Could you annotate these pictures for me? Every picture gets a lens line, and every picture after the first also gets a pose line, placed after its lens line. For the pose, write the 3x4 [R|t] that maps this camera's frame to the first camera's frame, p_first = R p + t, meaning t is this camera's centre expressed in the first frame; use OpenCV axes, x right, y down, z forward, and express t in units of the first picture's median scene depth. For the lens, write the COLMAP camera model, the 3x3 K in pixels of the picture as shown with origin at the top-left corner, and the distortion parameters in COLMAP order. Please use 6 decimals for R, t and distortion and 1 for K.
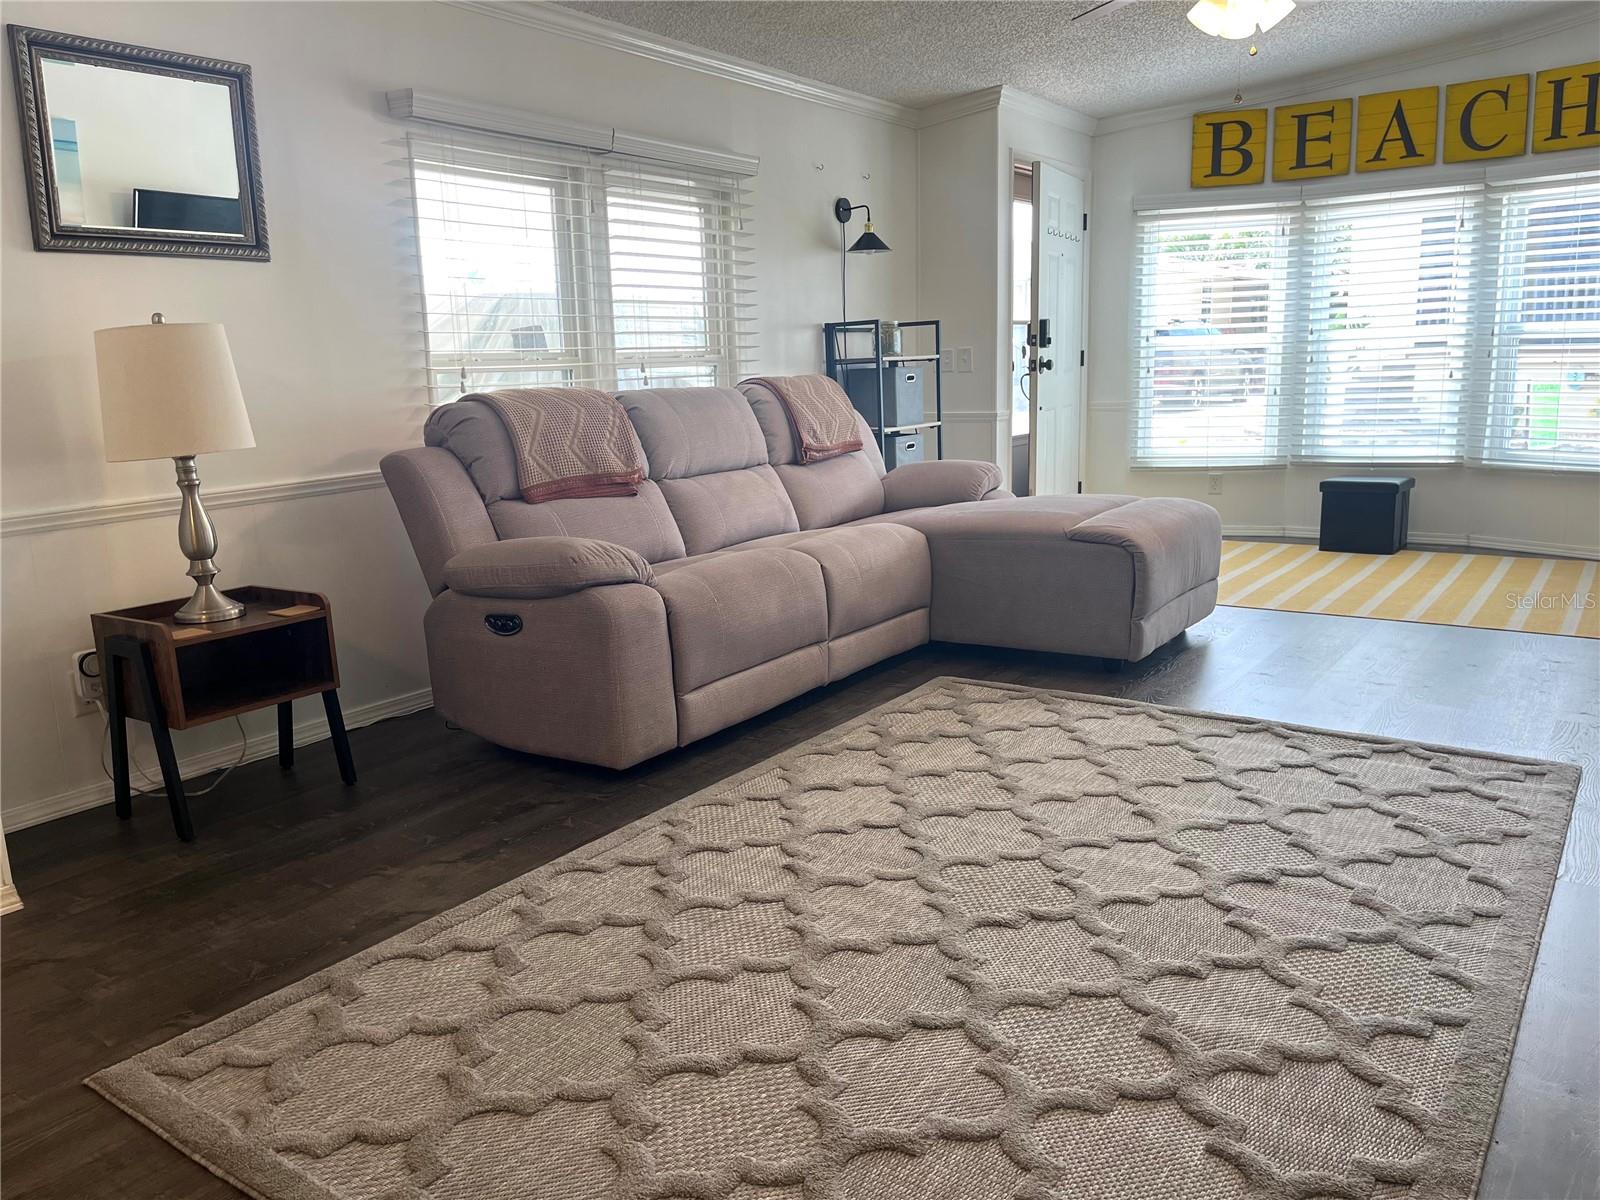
lens RADIAL K [[1213.3, 0, 789.8], [0, 1213.3, 600.1], [0, 0, 1]] dist [0.080799, -0.112677]
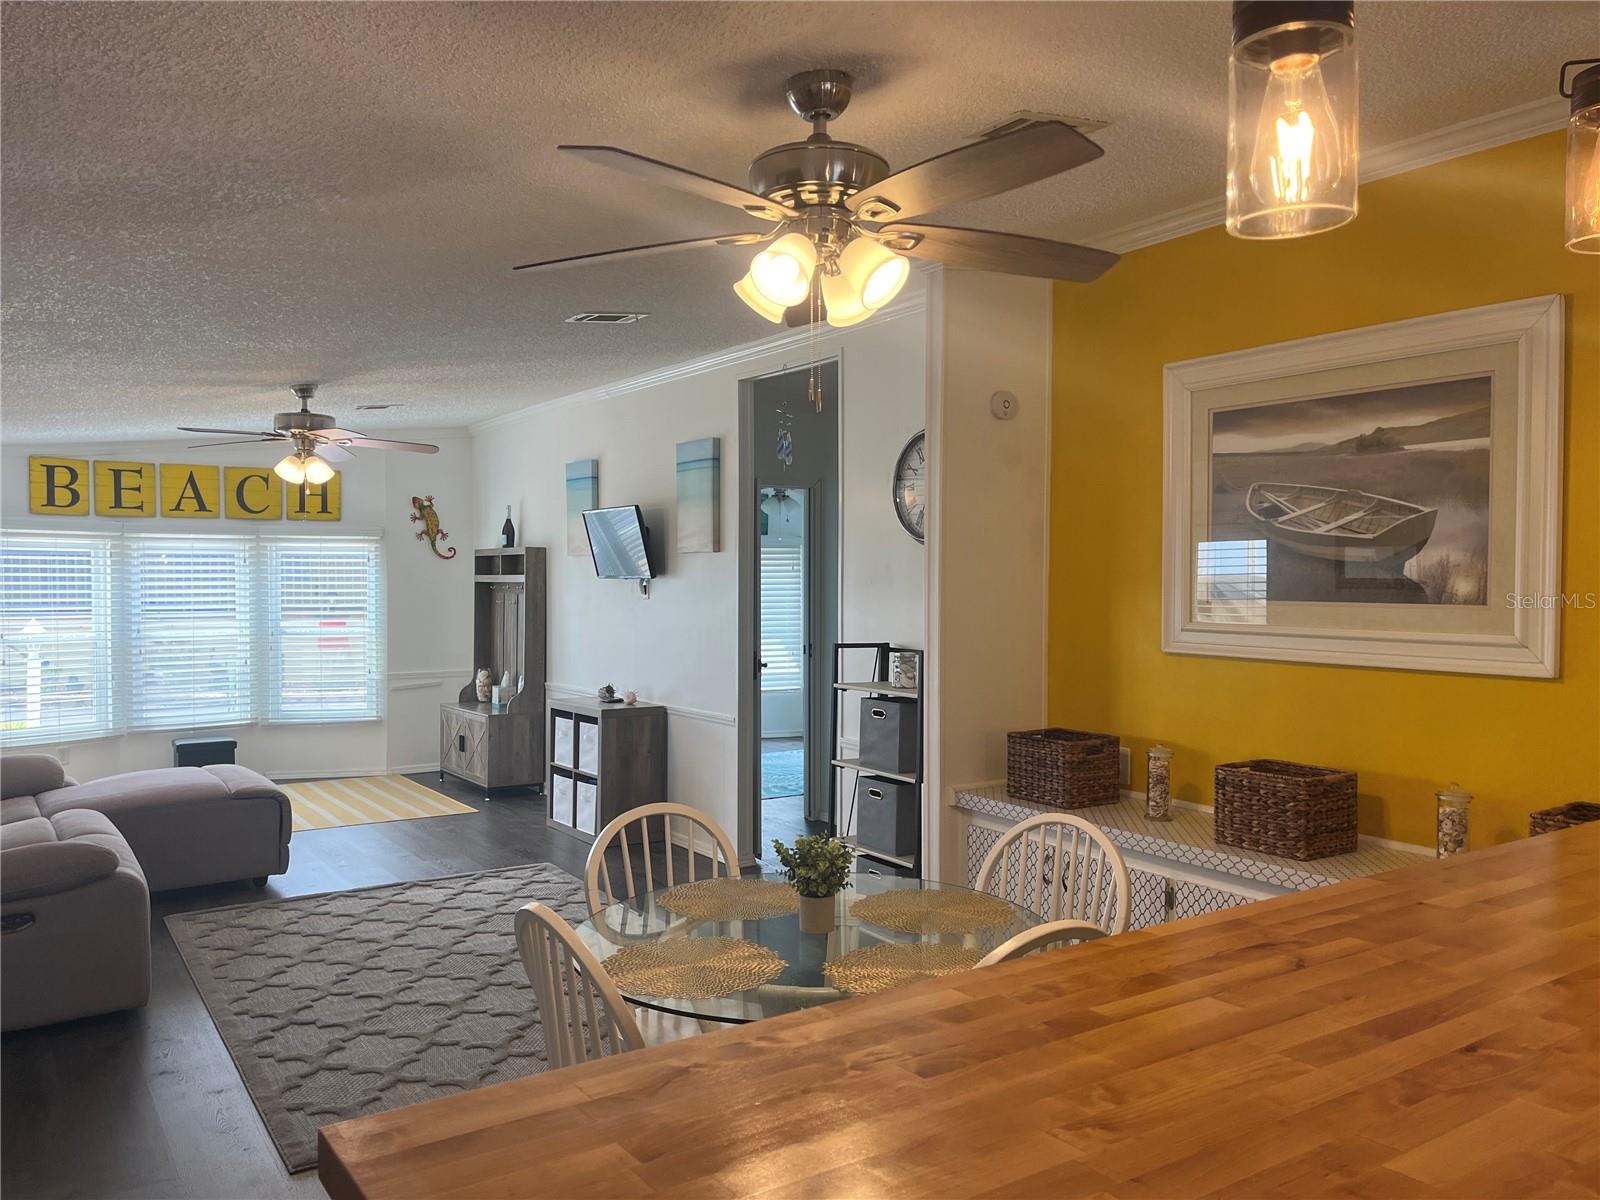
lens RADIAL K [[1213.3, 0, 789.8], [0, 1213.3, 600.1], [0, 0, 1]] dist [0.080799, -0.112677]
pose [[0.366350, 0.013477, 0.930380, -0.558983], [0.168931, 0.982315, -0.080748, -0.032904], [-0.915014, 0.186752, 0.357594, -0.099376]]
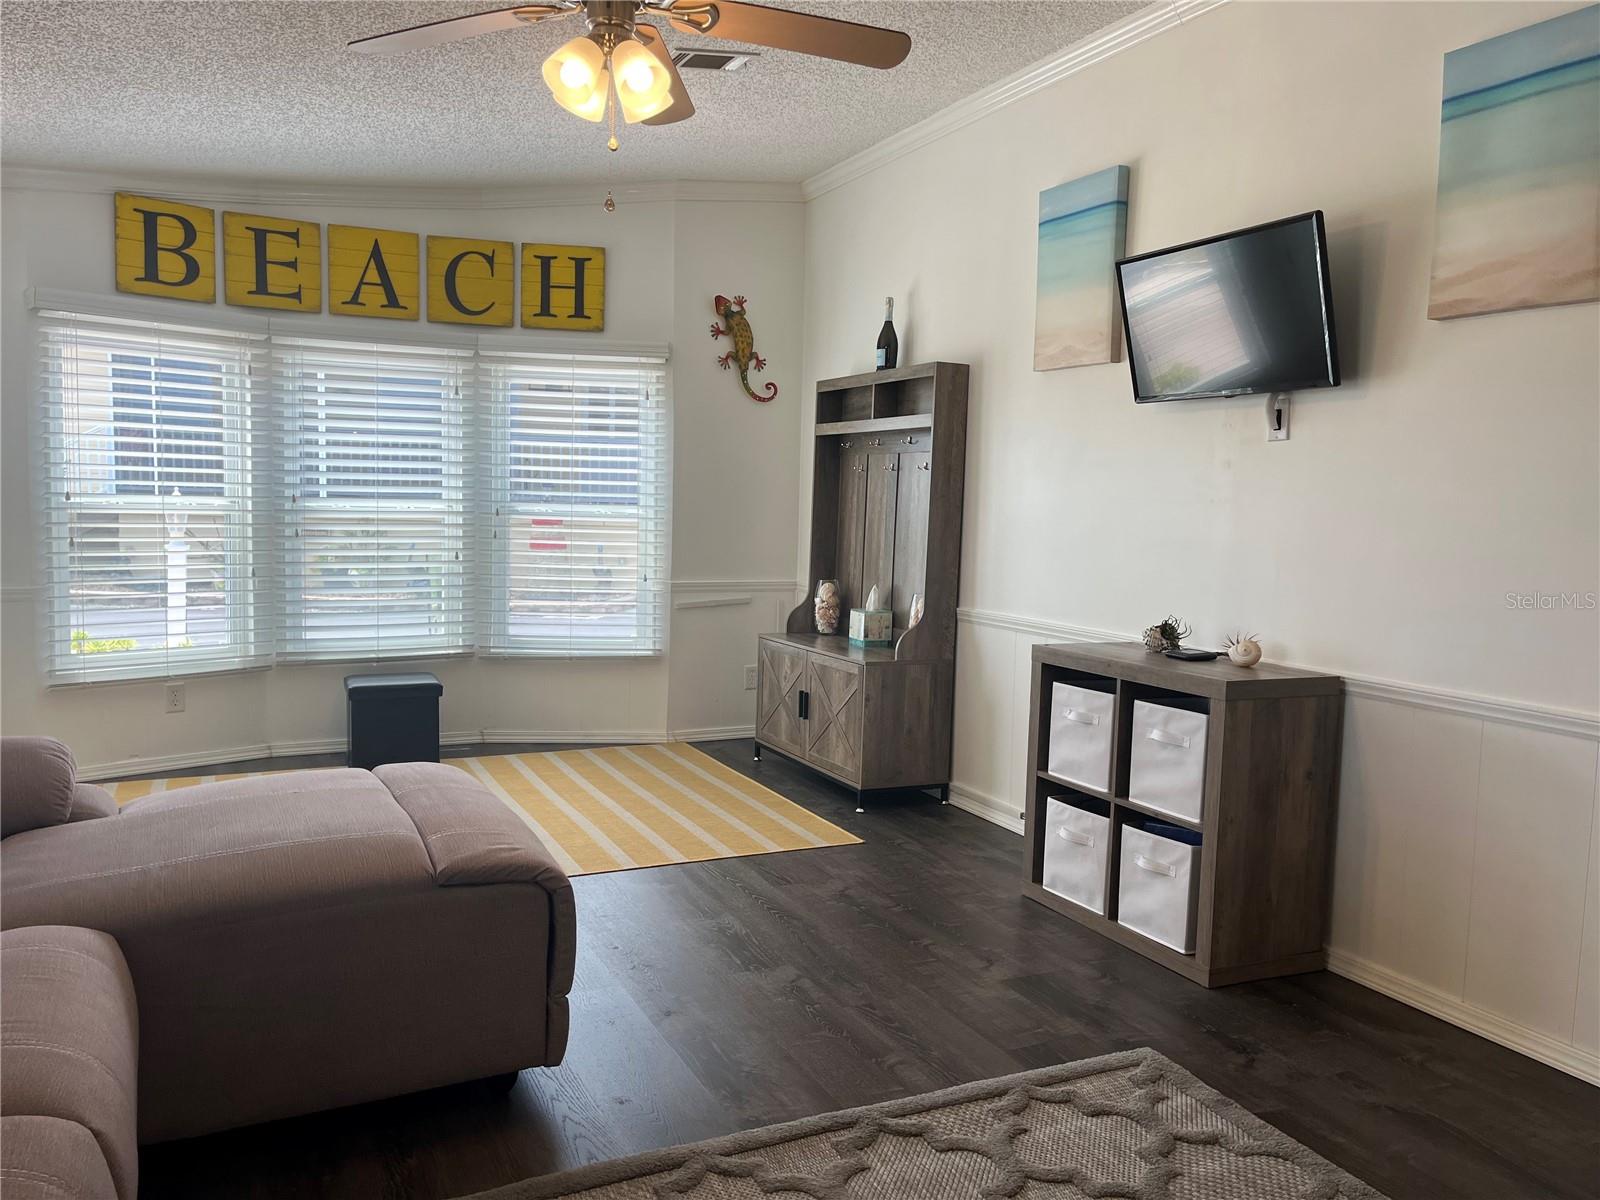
lens RADIAL K [[1213.3, 0, 789.8], [0, 1213.3, 600.1], [0, 0, 1]] dist [0.080799, -0.112677]
pose [[0.496147, -0.031127, 0.867680, -0.112307], [0.129258, 0.990869, -0.038364, -0.087128], [-0.858563, 0.131189, 0.495640, 0.361906]]
